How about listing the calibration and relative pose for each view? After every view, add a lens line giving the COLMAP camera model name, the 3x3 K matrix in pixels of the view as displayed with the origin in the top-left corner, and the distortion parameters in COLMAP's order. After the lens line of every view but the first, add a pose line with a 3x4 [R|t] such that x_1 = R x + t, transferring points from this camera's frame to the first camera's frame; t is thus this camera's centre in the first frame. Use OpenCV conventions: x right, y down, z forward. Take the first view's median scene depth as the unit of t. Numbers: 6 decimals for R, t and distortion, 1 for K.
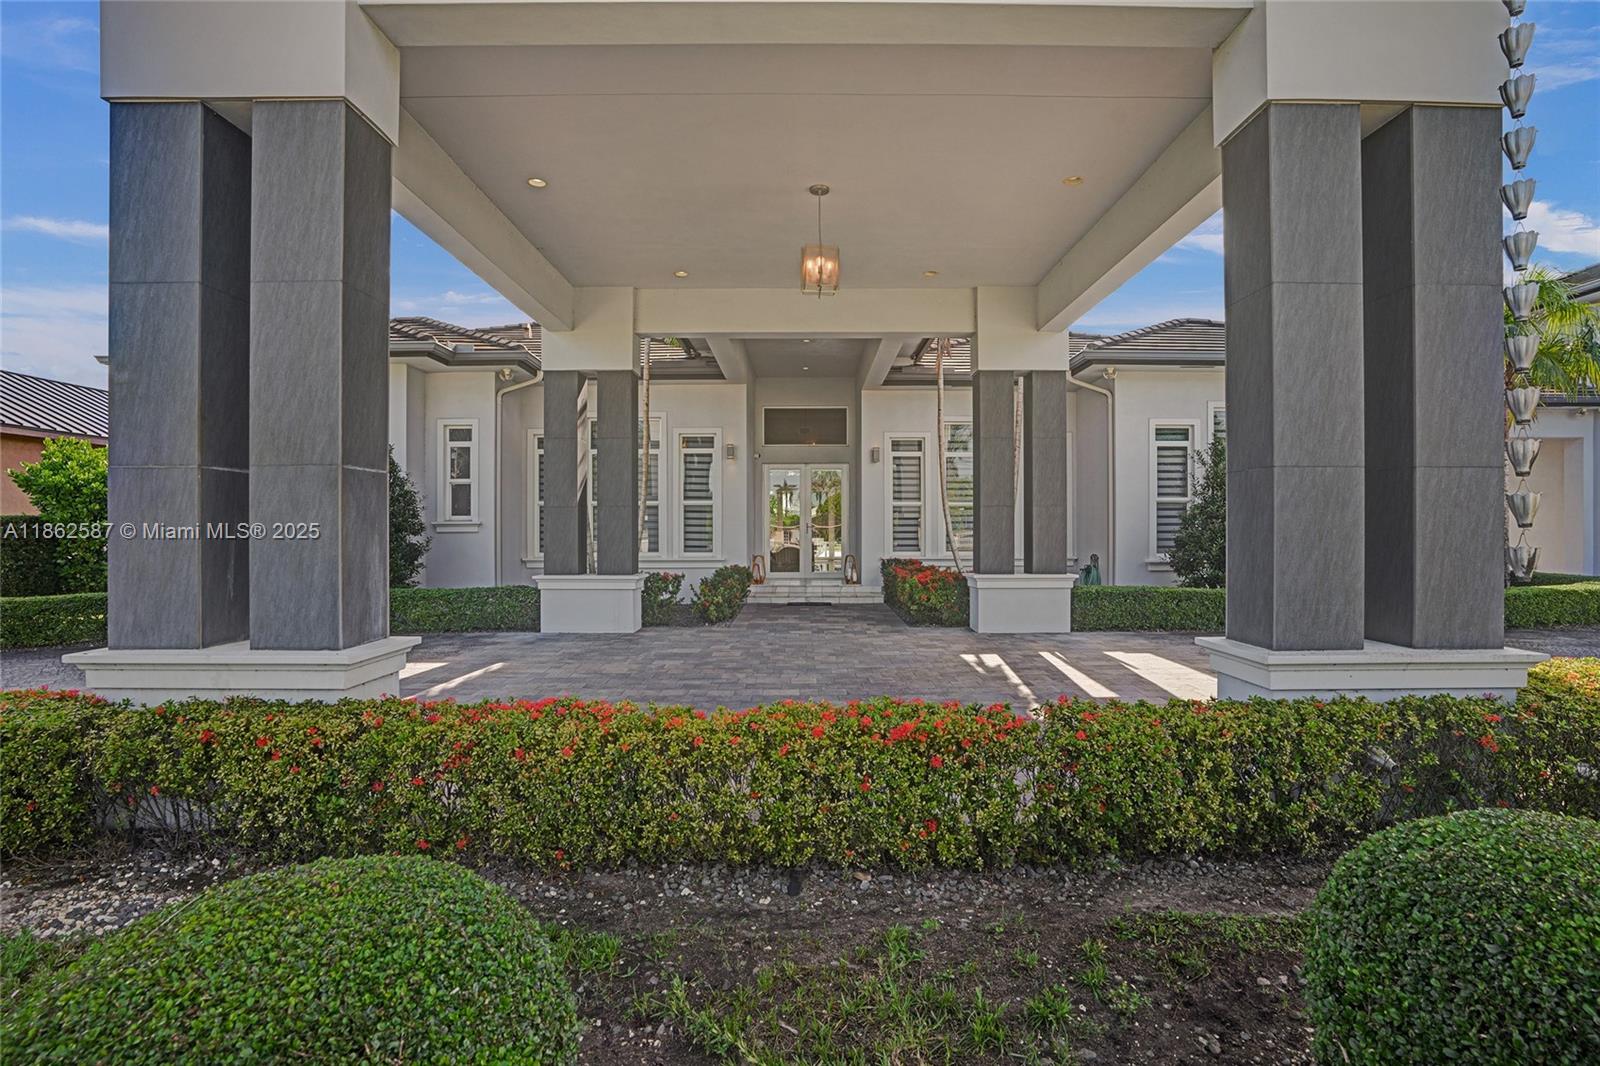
lens RADIAL K [[774.9, 0, 796.1], [0, 774.9, 516.8], [0, 0, 1]] dist [-0.084911, 0.053241]
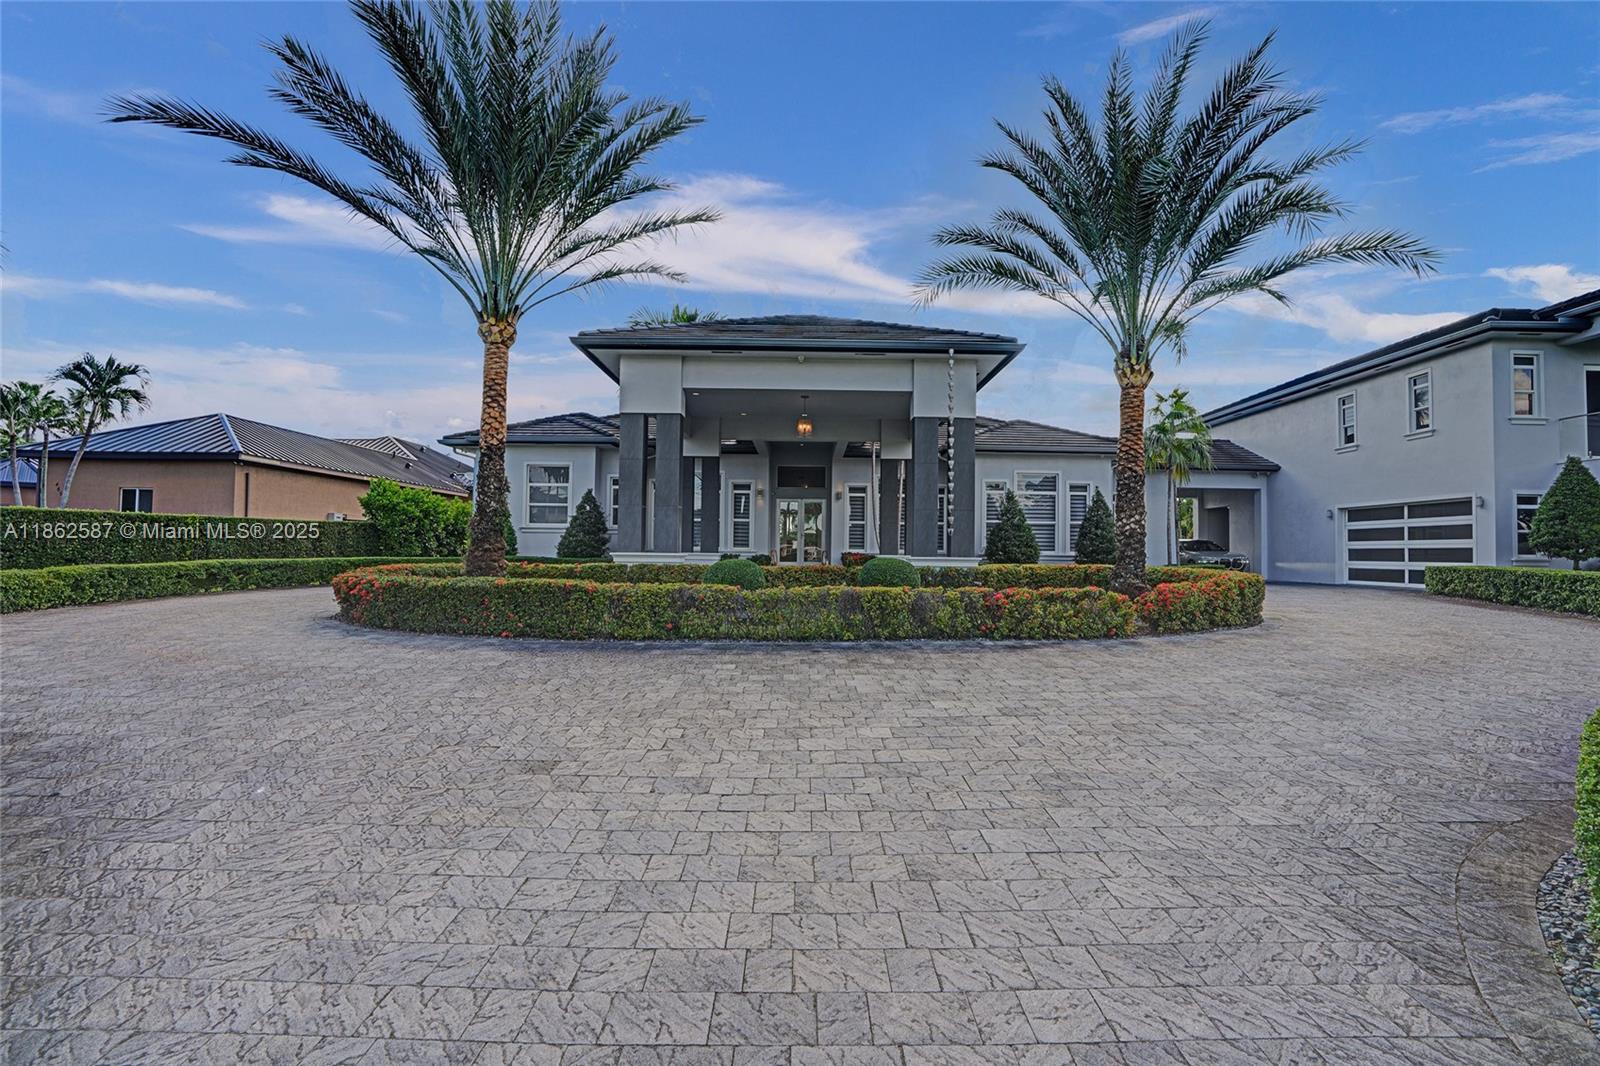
lens RADIAL K [[737.6, 0, 800.0], [0, 737.6, 533.0], [0, 0, 1]] dist [0.002061, 0.000087]
pose [[0.999891, 0.014529, 0.002639, 0.007551], [-0.014507, 0.999861, -0.008238, 0.024687], [-0.002759, 0.008199, 0.999963, -0.751668]]
